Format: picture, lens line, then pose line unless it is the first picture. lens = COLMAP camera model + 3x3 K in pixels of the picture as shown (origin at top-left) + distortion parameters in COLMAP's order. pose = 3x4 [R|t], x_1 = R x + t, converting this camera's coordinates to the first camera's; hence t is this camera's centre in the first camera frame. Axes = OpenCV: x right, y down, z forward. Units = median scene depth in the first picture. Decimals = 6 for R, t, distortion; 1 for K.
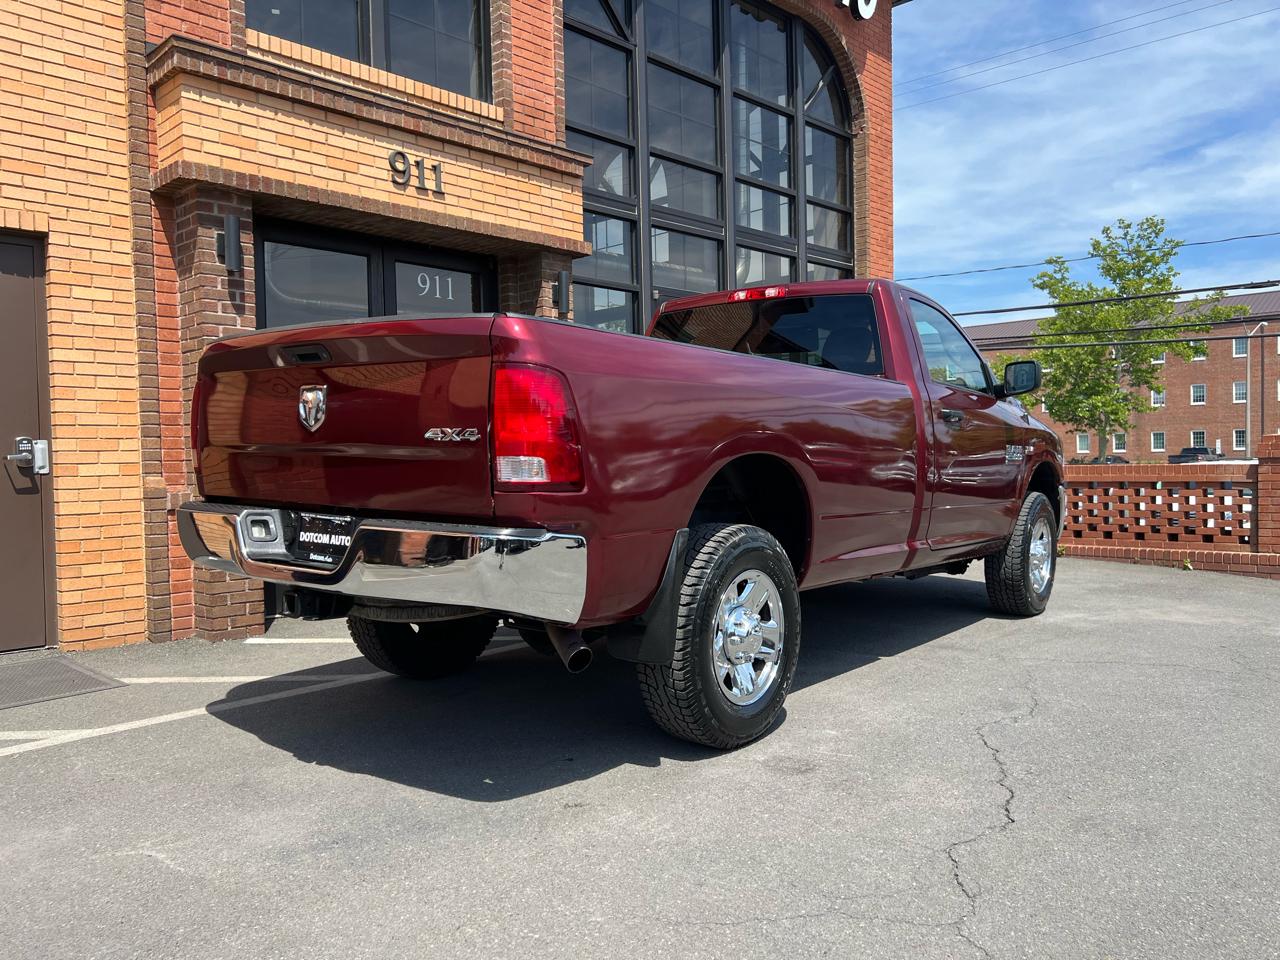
lens RADIAL K [[964.1, 0, 644.0], [0, 964.1, 486.3], [0, 0, 1]] dist [0.046594, -0.053578]
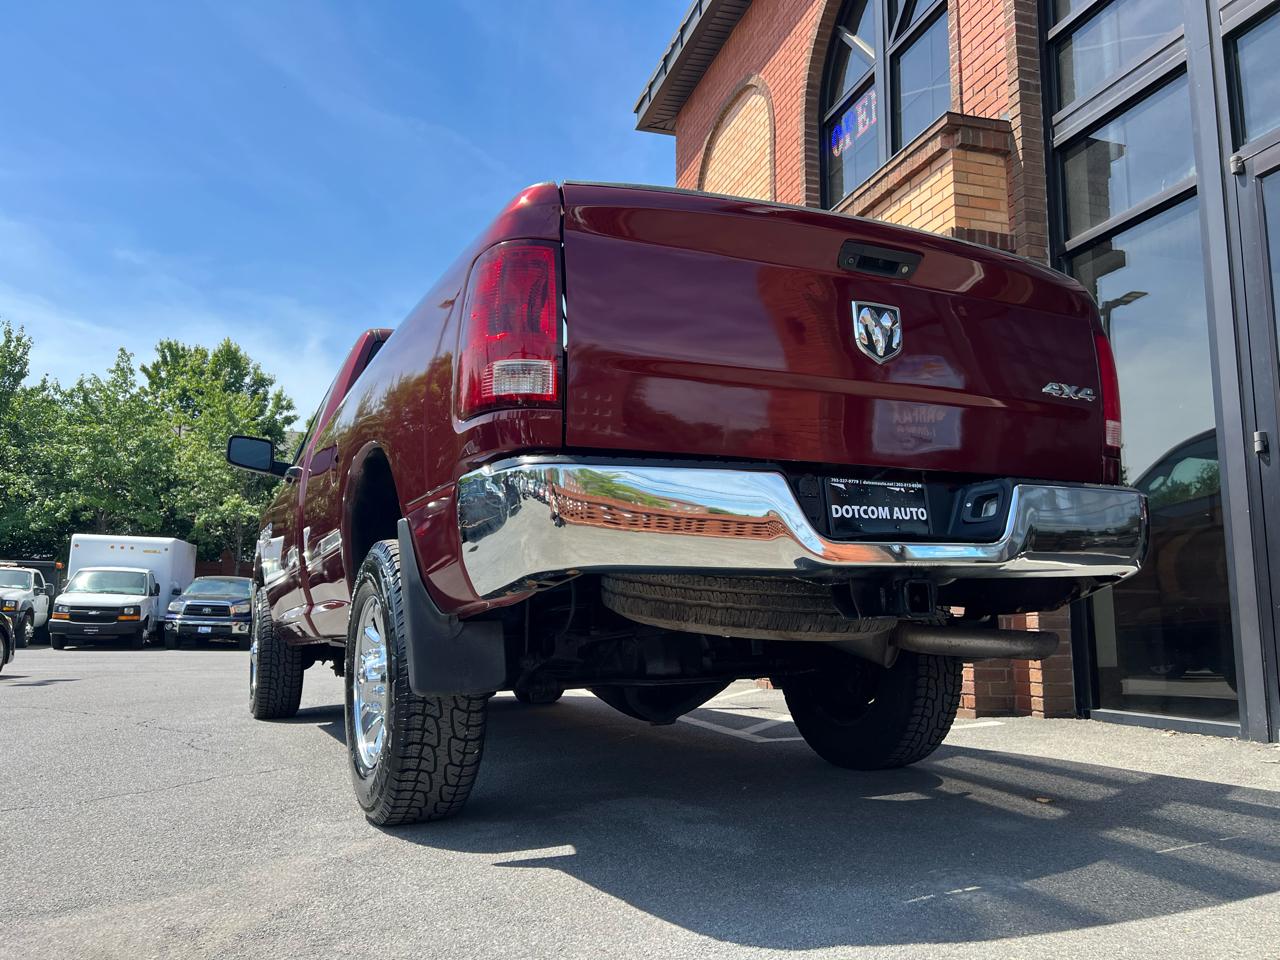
lens RADIAL K [[964.1, 0, 637.5], [0, 964.1, 486.0], [0, 0, 1]] dist [0.031419, -0.029660]
pose [[-0.476932, -0.113890, -0.871530, 0.865614], [-0.022395, 0.992822, -0.117484, 0.036901], [0.878655, -0.036514, -0.476060, 1.486028]]
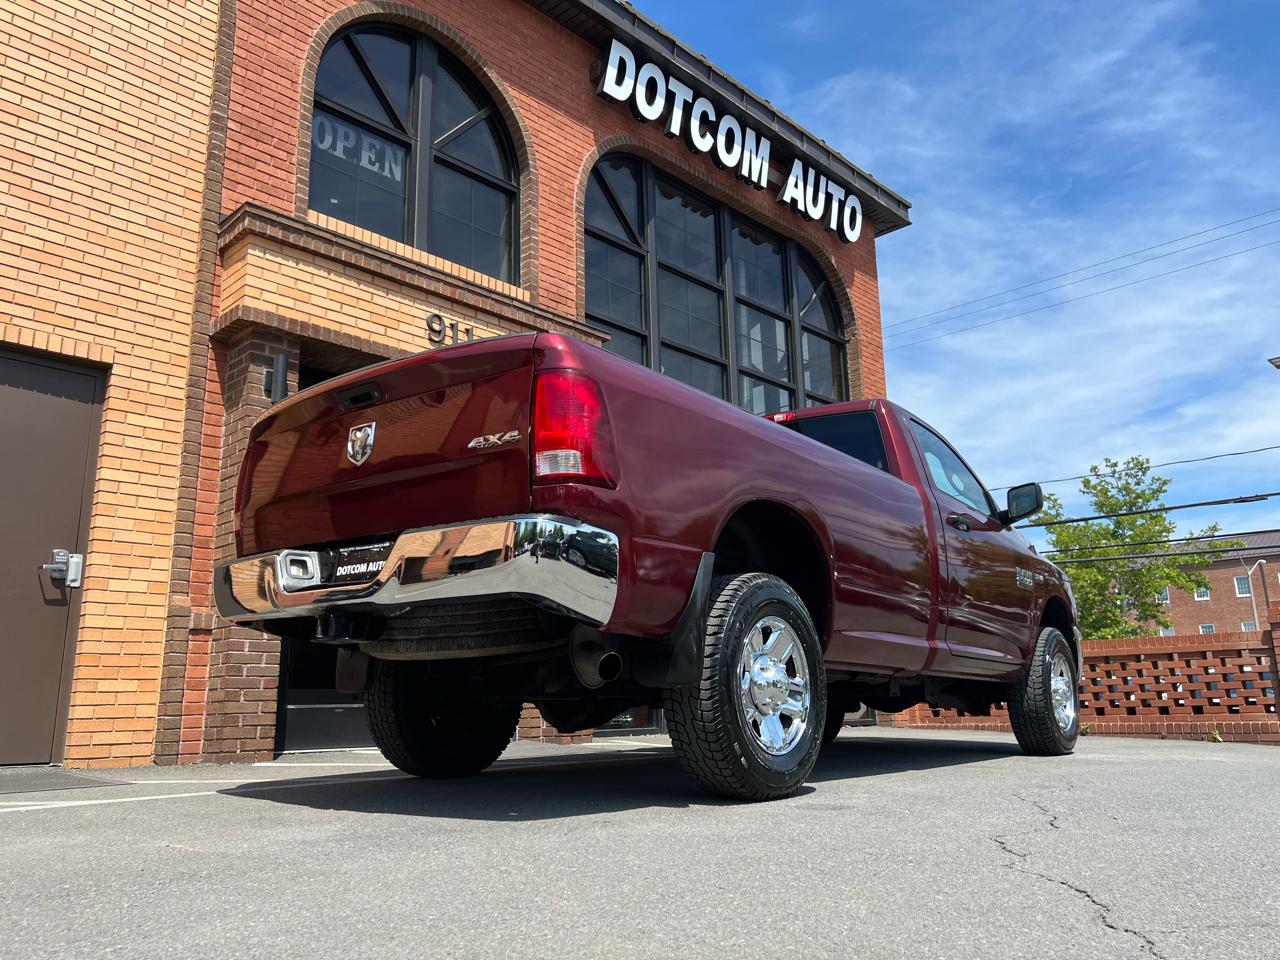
lens RADIAL K [[963.8, 0, 642.5], [0, 963.8, 484.6], [0, 0, 1]] dist [0.052579, -0.062973]
pose [[0.999986, -0.002078, -0.004871, -0.014672], [0.000770, 0.967078, -0.254480, 0.134806], [0.005240, 0.254473, 0.967066, -0.011702]]
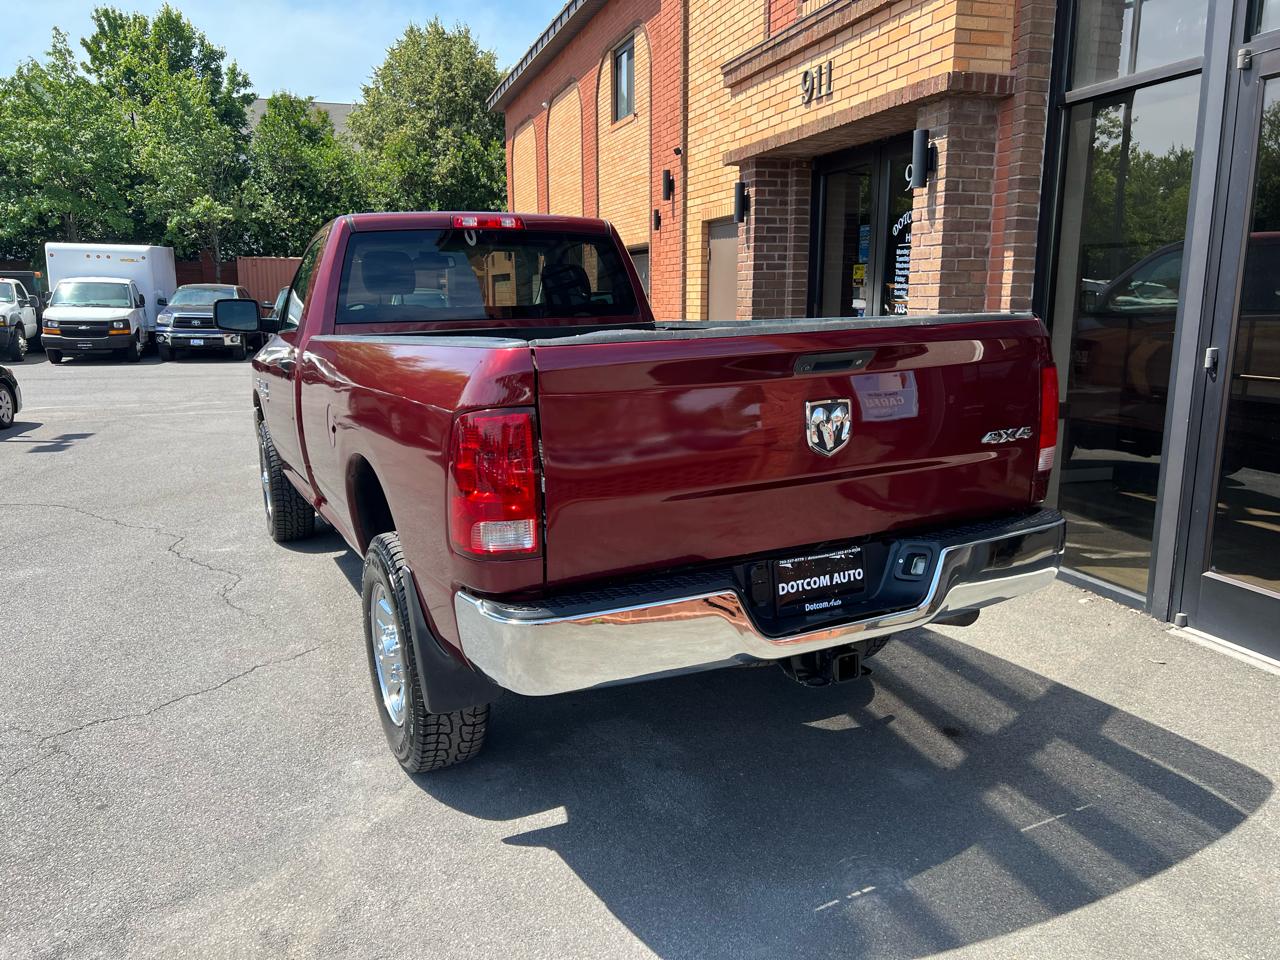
lens RADIAL K [[962.0, 0, 632.9], [0, 962.0, 485.6], [0, 0, 1]] dist [0.044104, -0.050327]
pose [[-0.471736, 0.189010, -0.861244, 0.900133], [-0.013057, 0.975150, 0.221160, -0.154061], [0.881643, 0.115574, -0.457546, 1.510563]]
